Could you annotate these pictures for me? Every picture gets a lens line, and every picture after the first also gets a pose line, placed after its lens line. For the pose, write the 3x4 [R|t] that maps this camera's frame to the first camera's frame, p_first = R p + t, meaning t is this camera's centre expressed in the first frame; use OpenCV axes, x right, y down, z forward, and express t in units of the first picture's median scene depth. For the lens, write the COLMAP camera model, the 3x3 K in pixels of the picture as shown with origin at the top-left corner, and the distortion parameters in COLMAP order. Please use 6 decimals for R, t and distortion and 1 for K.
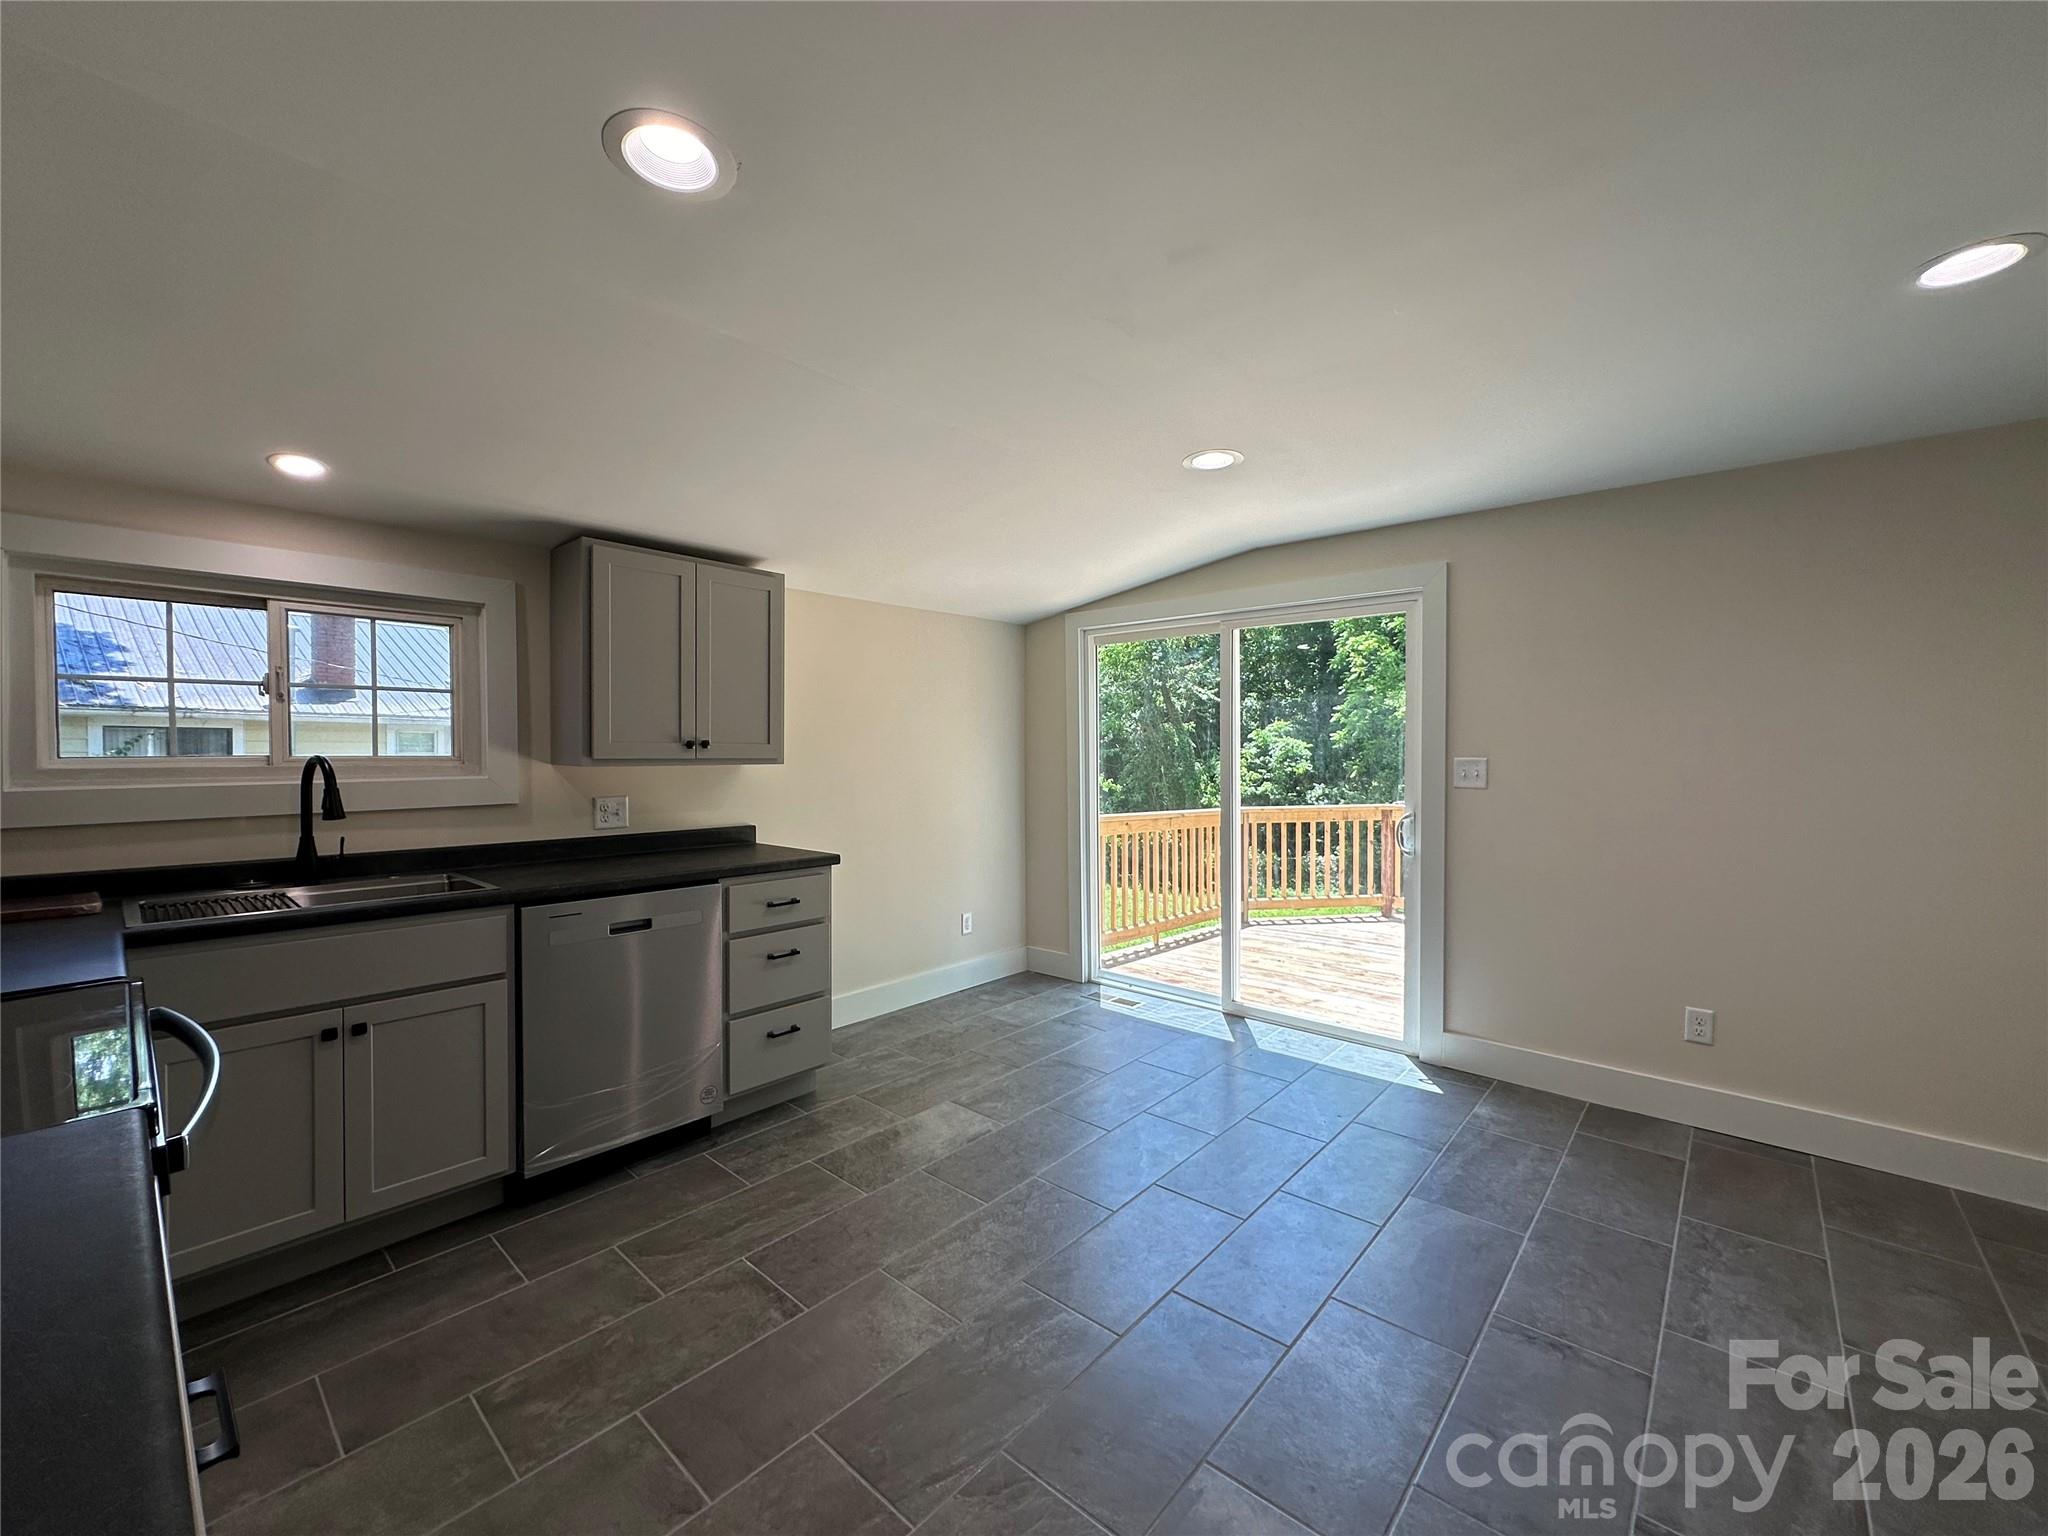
lens RADIAL K [[816.7, 0, 1024.9], [0, 816.7, 768.4], [0, 0, 1]] dist [-0.001664, 0.000201]
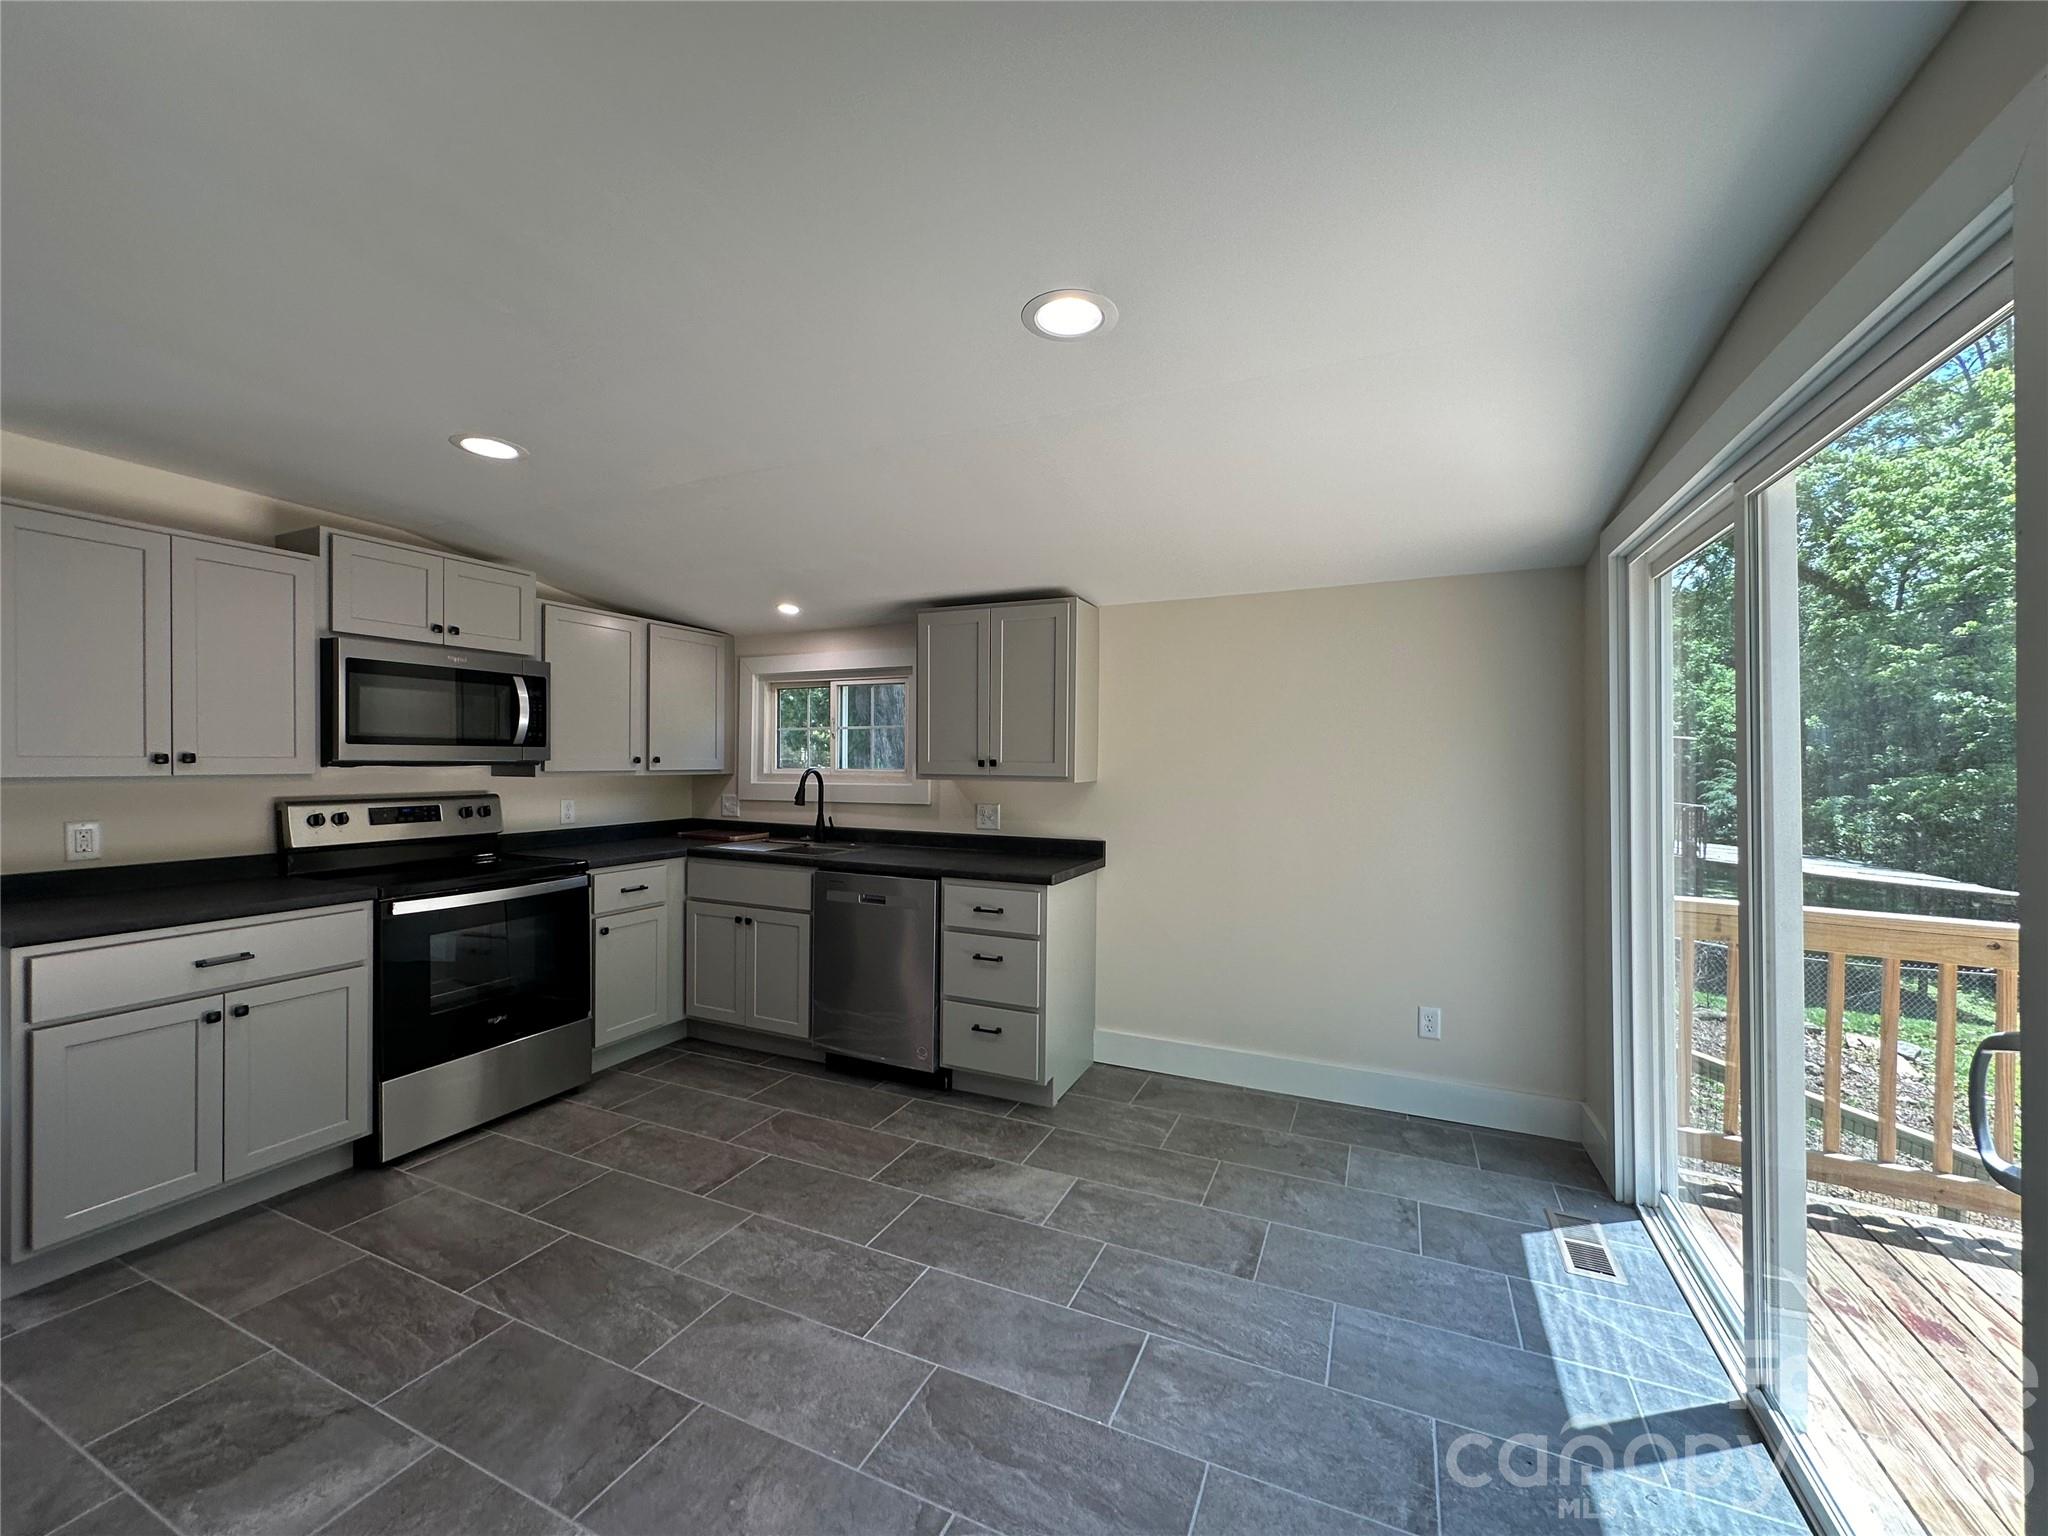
lens RADIAL K [[816.7, 0, 1024.9], [0, 816.7, 768.4], [0, 0, 1]] dist [-0.001664, 0.000201]
pose [[0.297608, 0.013546, -0.954592, 0.847775], [-0.027239, 0.999613, 0.005692, -0.034767], [0.954299, 0.024308, 0.297862, 0.813826]]
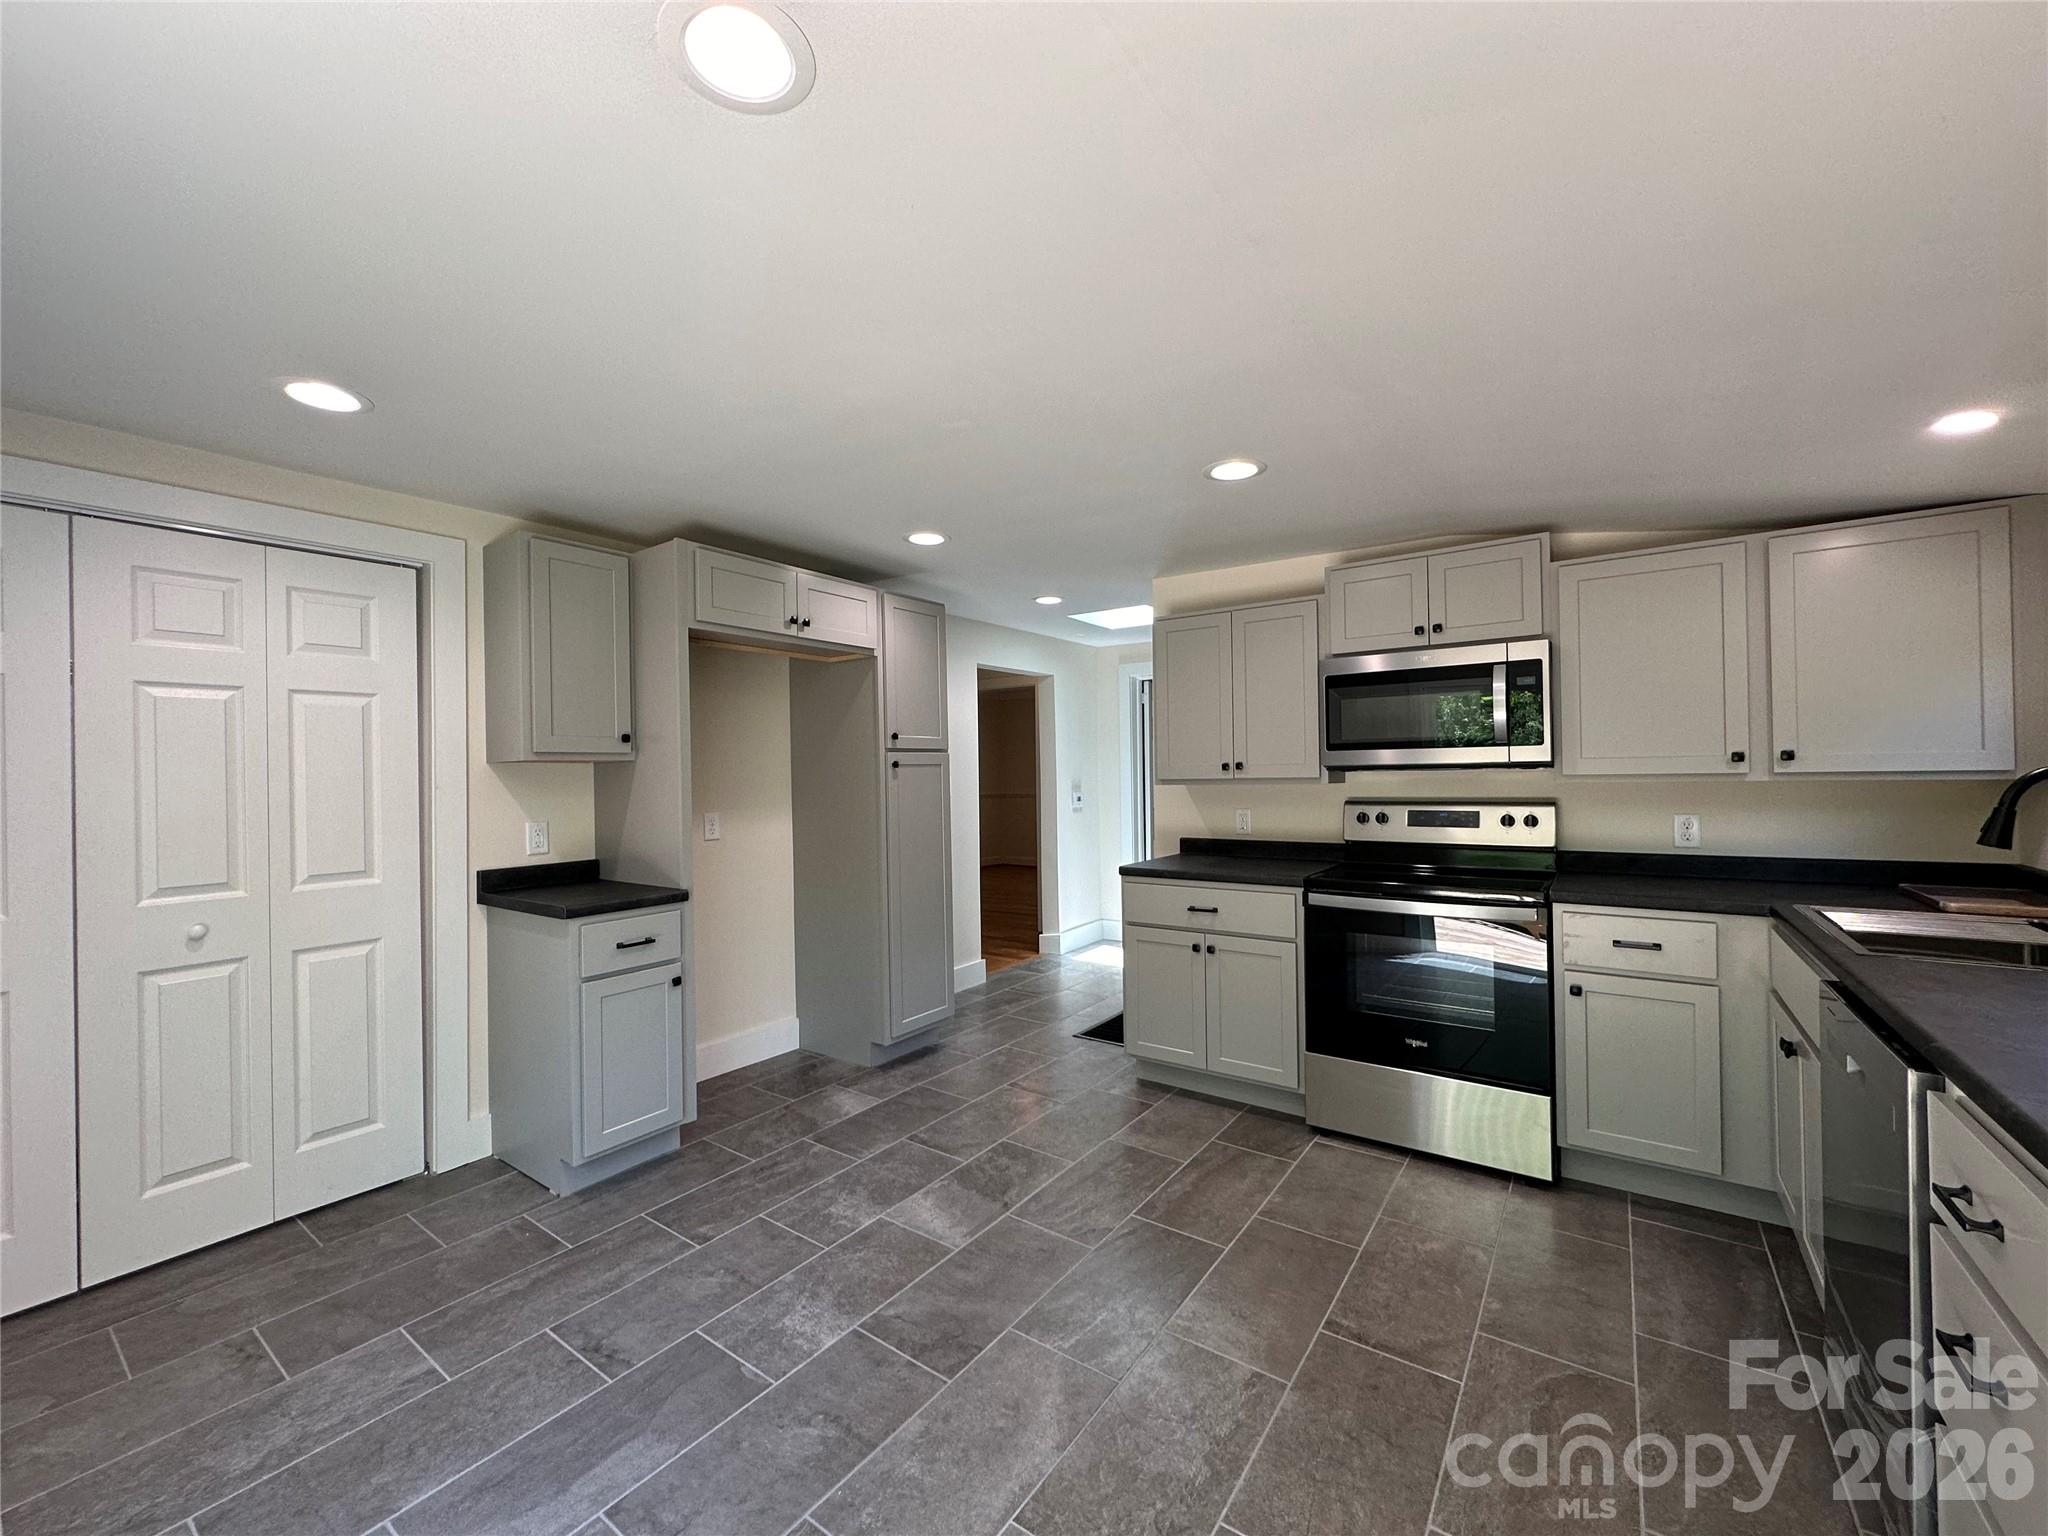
lens RADIAL K [[816.7, 0, 1024.9], [0, 816.7, 768.4], [0, 0, 1]] dist [-0.001664, 0.000201]
pose [[-0.994438, 0.013170, -0.104495, 0.141391], [0.012283, 0.999883, 0.009123, -0.027636], [0.104603, 0.007788, -0.994484, 1.460878]]
